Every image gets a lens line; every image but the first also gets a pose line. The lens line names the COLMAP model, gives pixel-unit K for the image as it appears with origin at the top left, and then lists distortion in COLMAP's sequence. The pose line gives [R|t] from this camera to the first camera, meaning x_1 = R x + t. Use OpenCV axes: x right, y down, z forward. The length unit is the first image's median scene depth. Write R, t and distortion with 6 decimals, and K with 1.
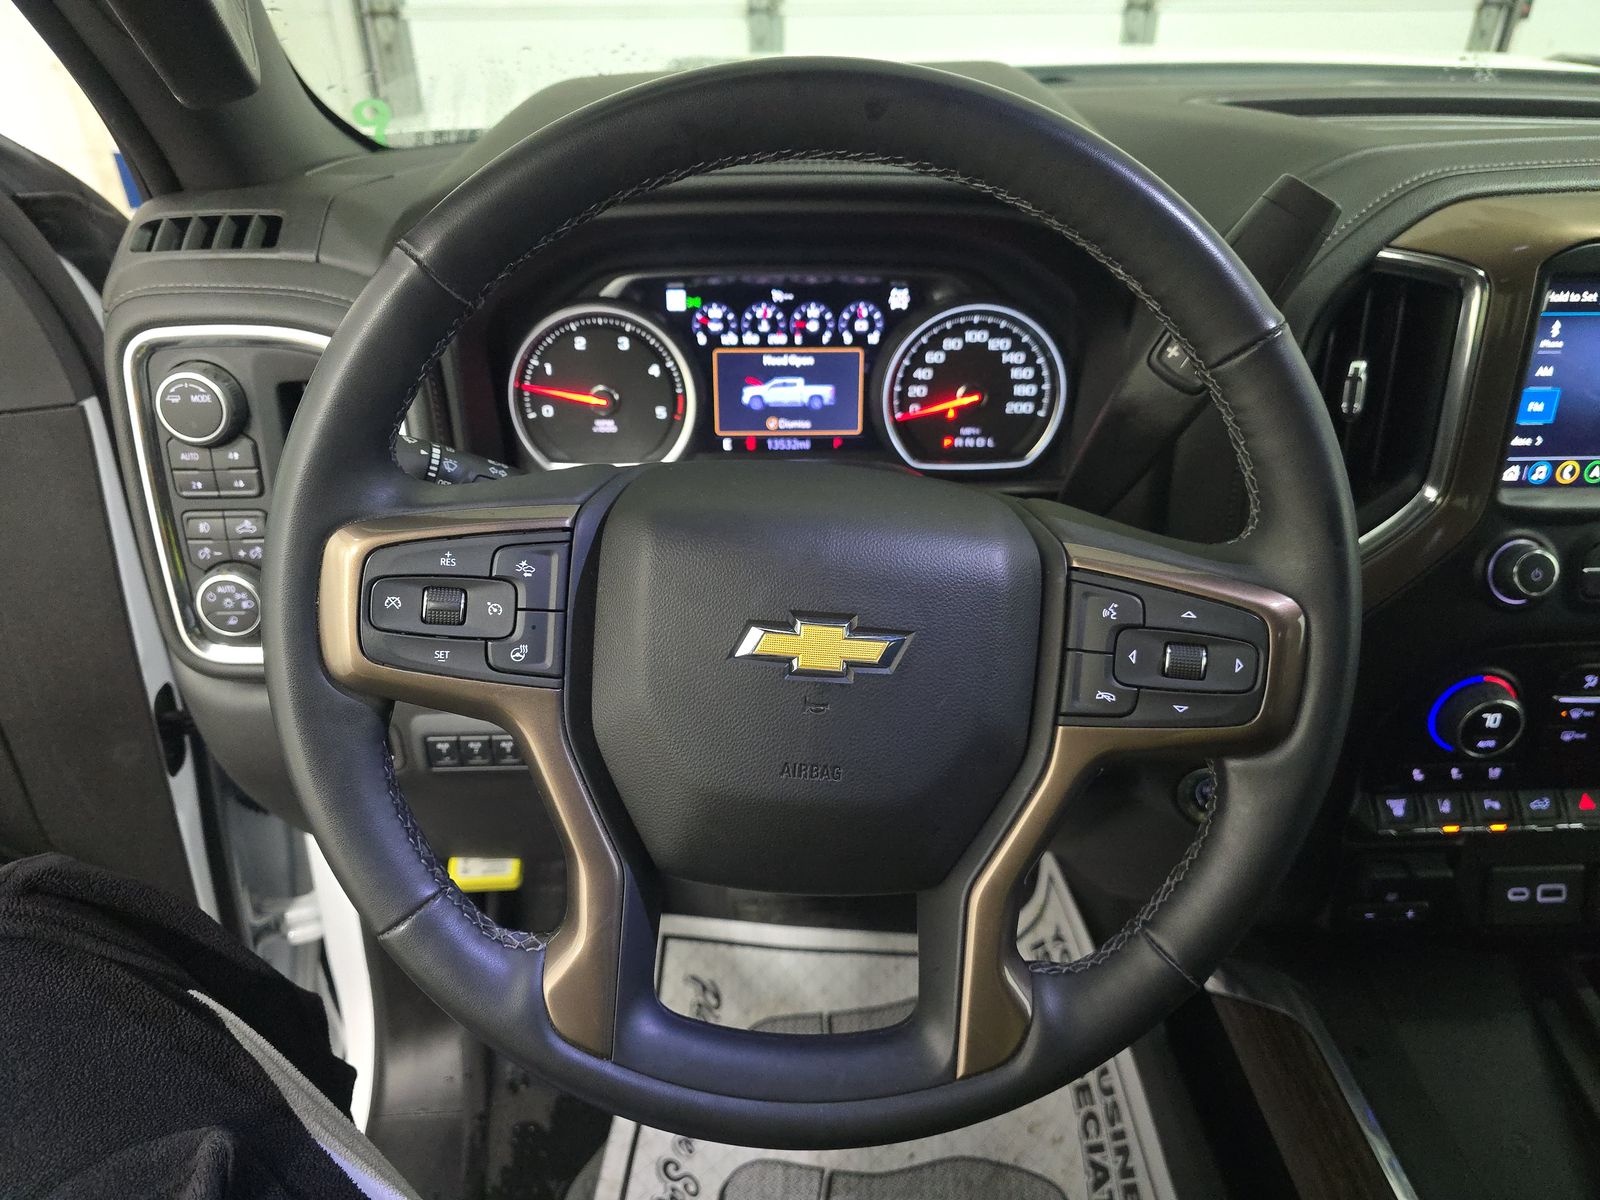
lens RADIAL K [[1052.5, 0, 750.3], [0, 1052.5, 604.6], [0, 0, 1]] dist [0.020642, -0.042266]
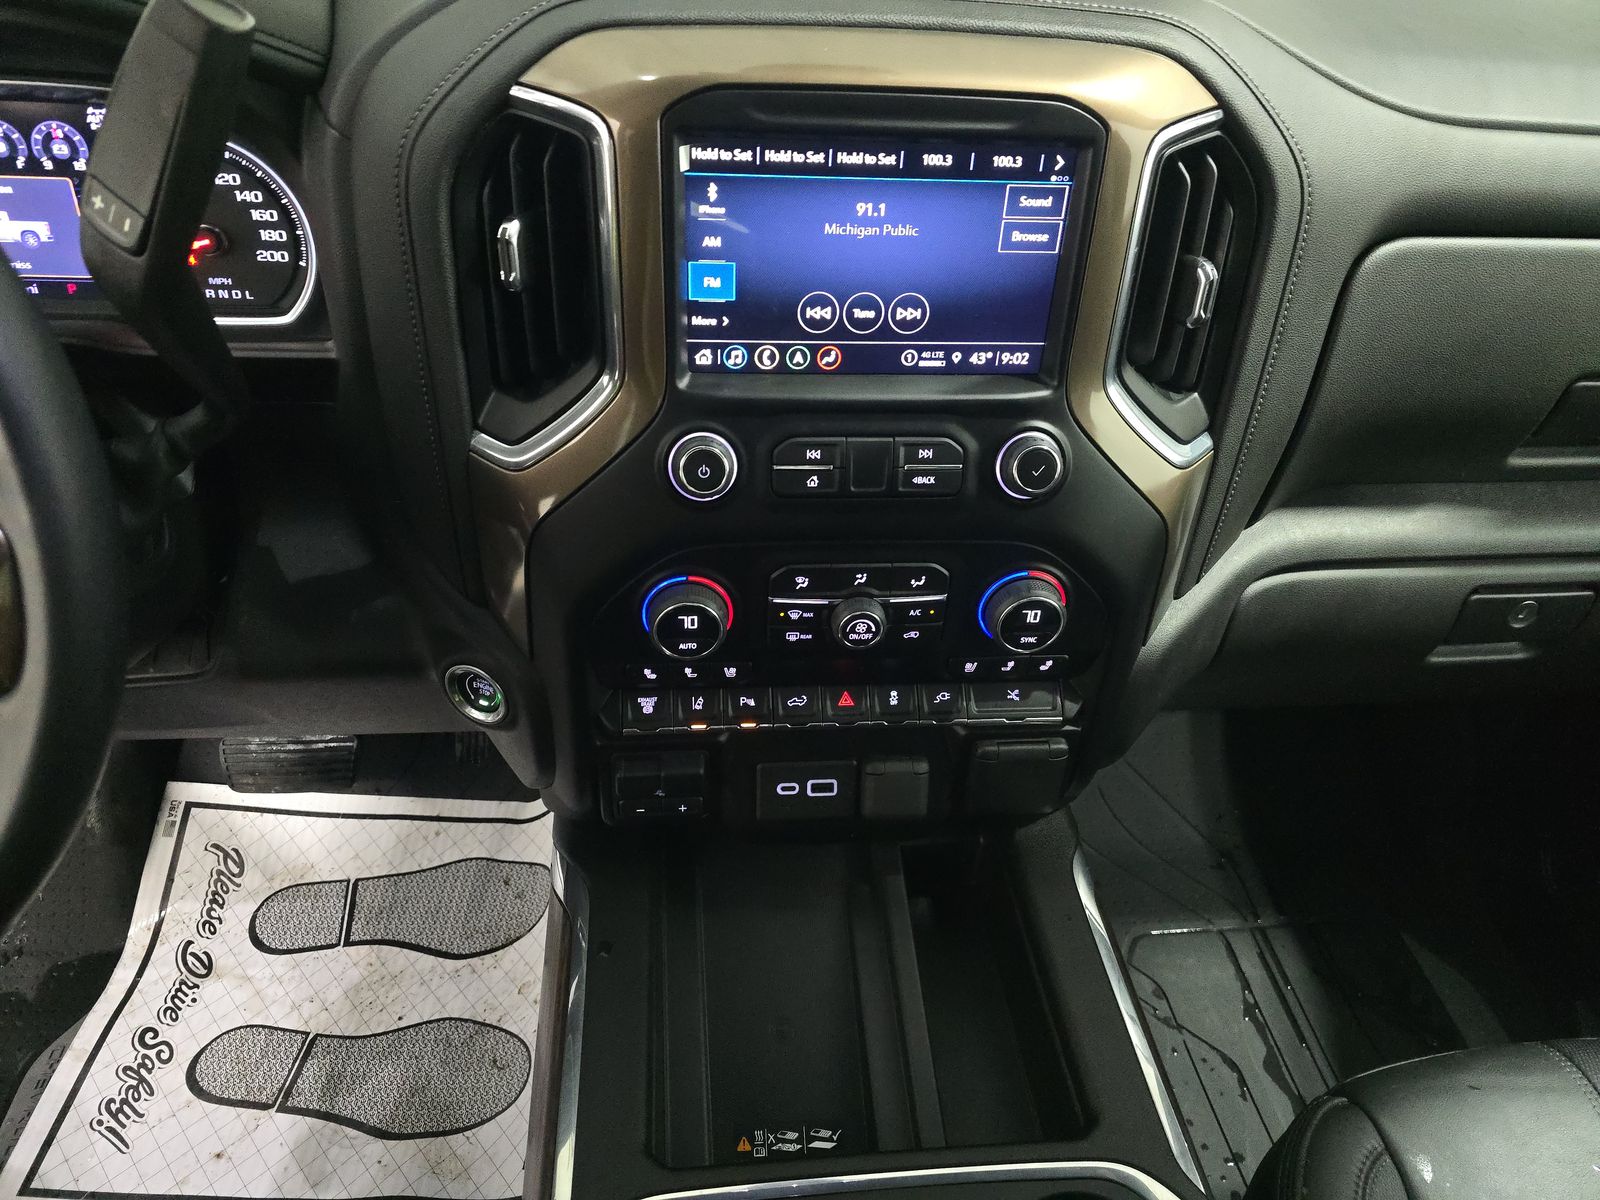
lens RADIAL K [[1052.5, 0, 750.3], [0, 1052.5, 604.6], [0, 0, 1]] dist [0.020642, -0.042266]
pose [[0.993876, 0.004682, 0.110403, 0.564815], [-0.022208, 0.987181, 0.158051, -0.049411], [-0.108248, -0.159535, 0.981240, 0.055906]]
